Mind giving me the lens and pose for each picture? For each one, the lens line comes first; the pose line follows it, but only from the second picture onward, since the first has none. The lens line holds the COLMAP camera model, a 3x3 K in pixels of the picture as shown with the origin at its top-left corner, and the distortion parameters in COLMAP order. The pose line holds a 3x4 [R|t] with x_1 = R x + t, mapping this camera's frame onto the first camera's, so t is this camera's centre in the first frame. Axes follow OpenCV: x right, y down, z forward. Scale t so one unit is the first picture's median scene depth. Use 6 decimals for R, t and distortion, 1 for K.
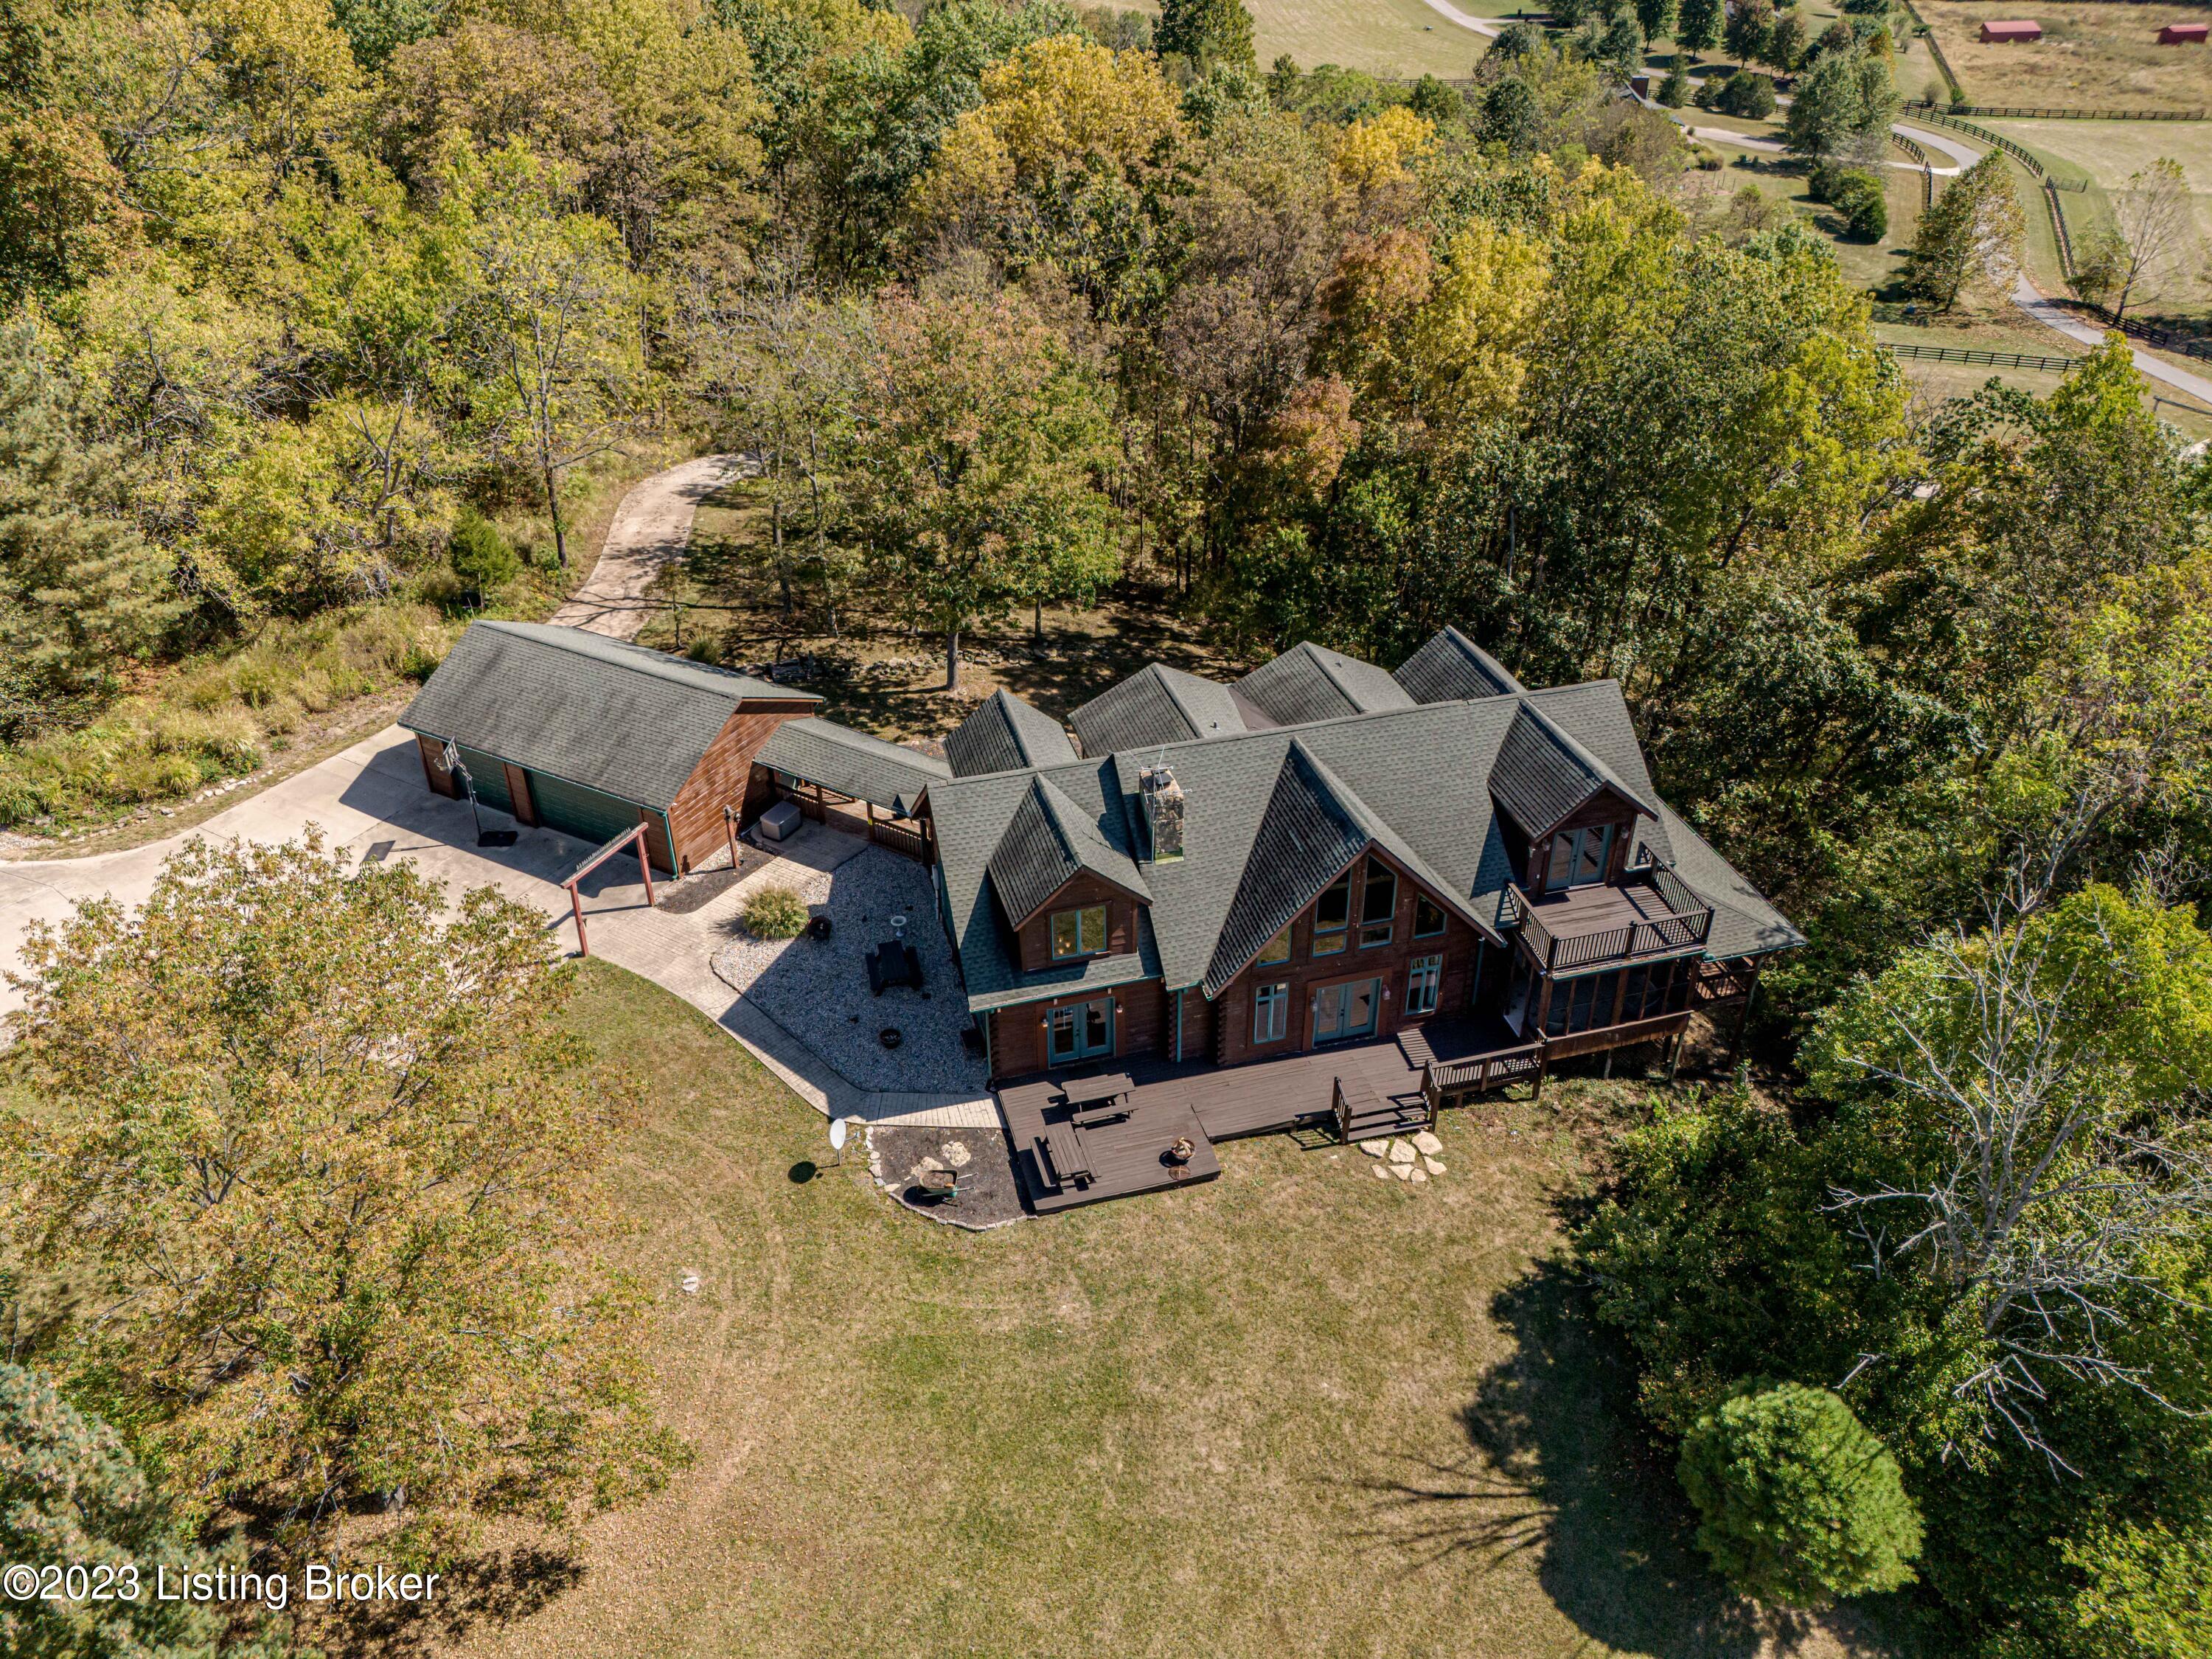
lens RADIAL K [[1629.5, 0, 1106.0], [0, 1629.5, 829.5], [0, 0, 1]] dist [0.061359, -0.089240]
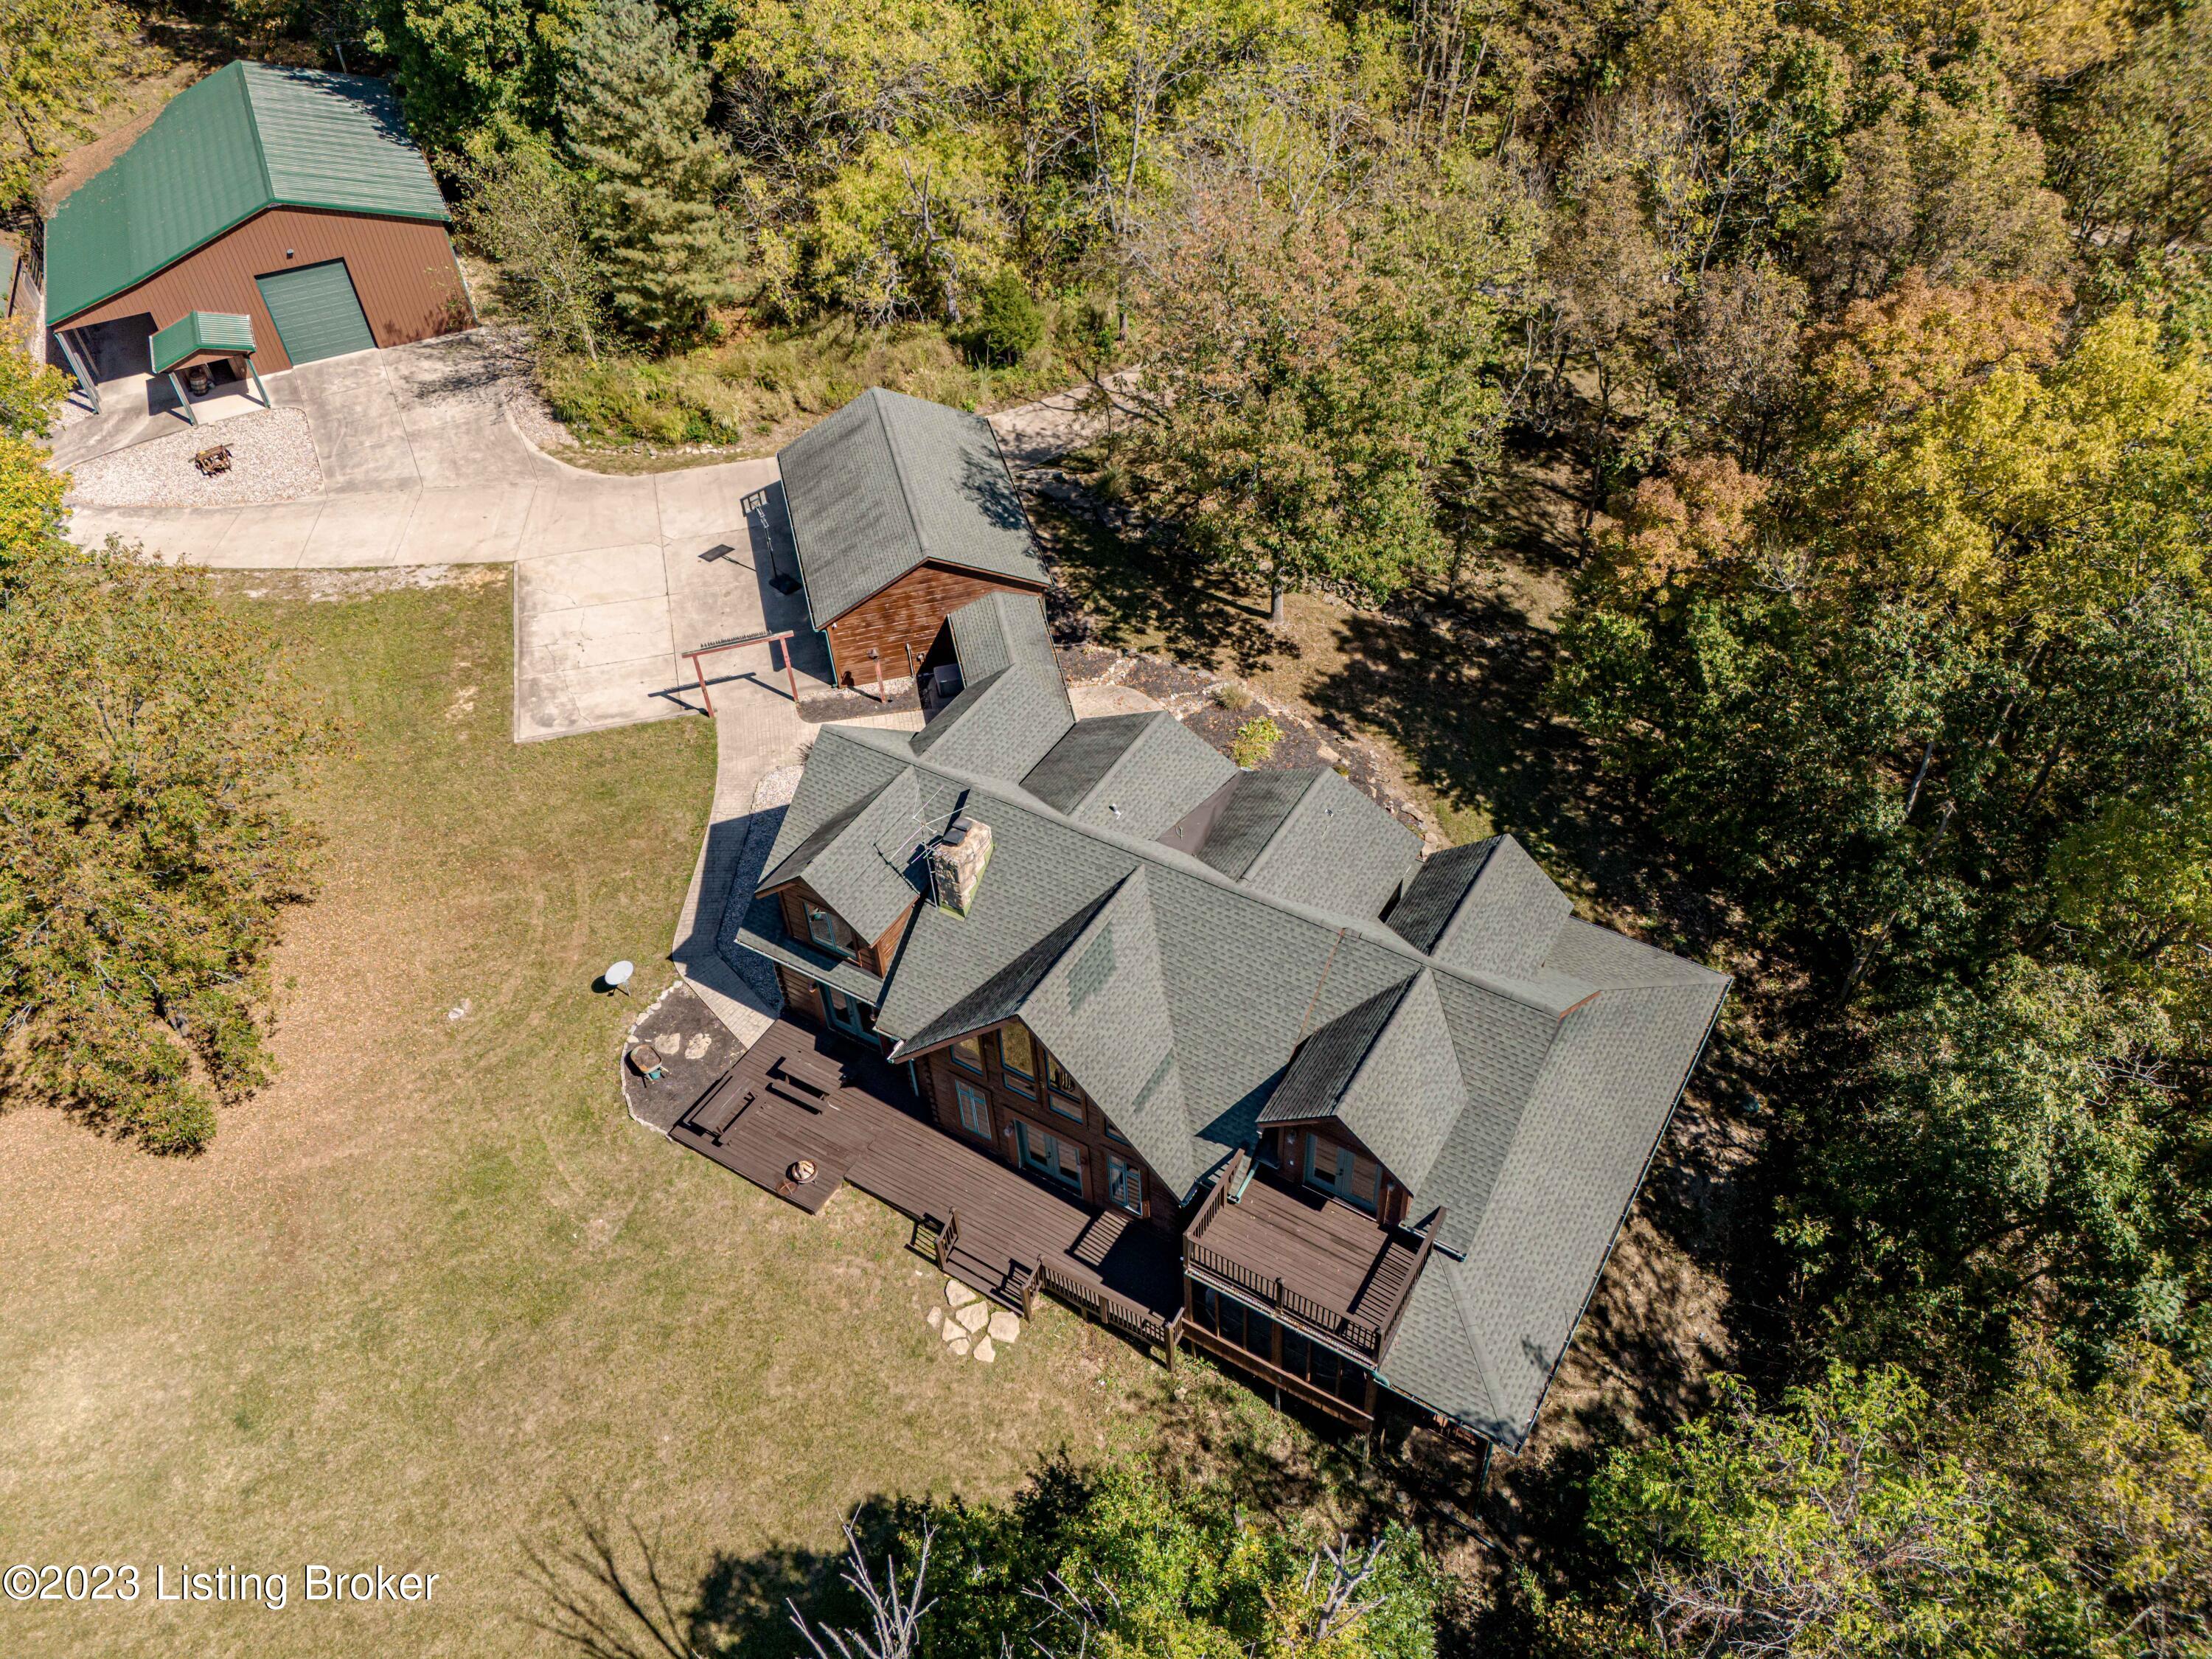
lens RADIAL K [[1629.5, 0, 1106.0], [0, 1629.5, 829.5], [0, 0, 1]] dist [0.061359, -0.089240]
pose [[0.682808, 0.487394, -0.544261, 0.601477], [-0.369824, 0.873040, 0.317853, -0.363110], [0.630082, -0.015752, 0.776369, 0.336236]]
